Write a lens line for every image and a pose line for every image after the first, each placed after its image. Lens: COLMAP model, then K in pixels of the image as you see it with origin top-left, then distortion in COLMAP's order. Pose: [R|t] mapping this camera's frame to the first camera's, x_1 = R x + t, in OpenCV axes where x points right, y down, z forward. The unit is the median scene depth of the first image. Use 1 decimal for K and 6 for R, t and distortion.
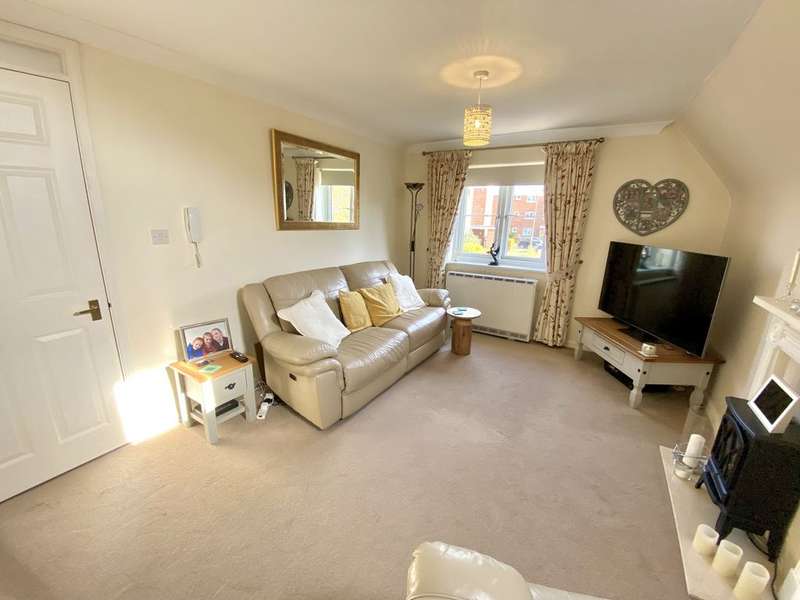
lens RADIAL K [[319.5, 0, 403.6], [0, 319.5, 299.8], [0, 0, 1]] dist [-0.000057, -0.014200]
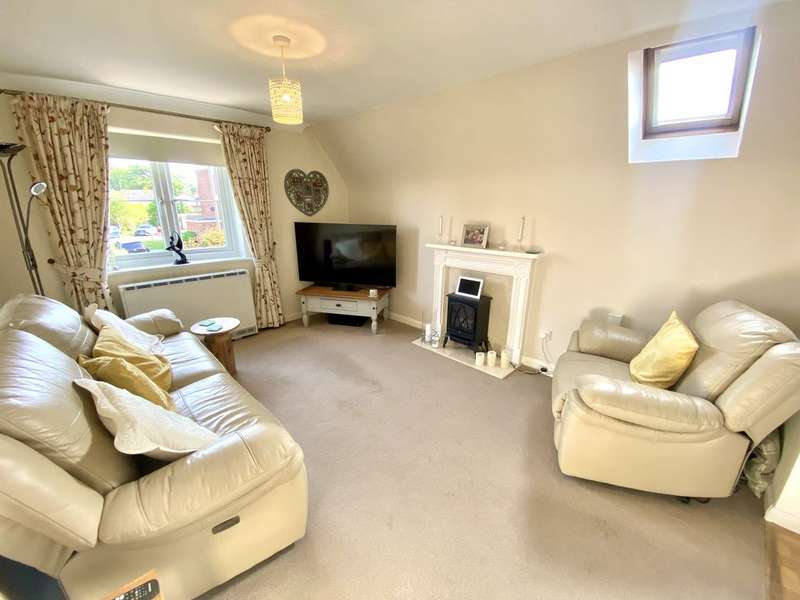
lens RADIAL K [[319.5, 0, 403.6], [0, 319.5, 299.8], [0, 0, 1]] dist [-0.000057, -0.014200]
pose [[0.236698, -0.293387, 0.926228, -0.413566], [0.243624, 0.940784, 0.235740, -0.091539], [-0.940543, 0.169853, 0.294158, 0.318523]]
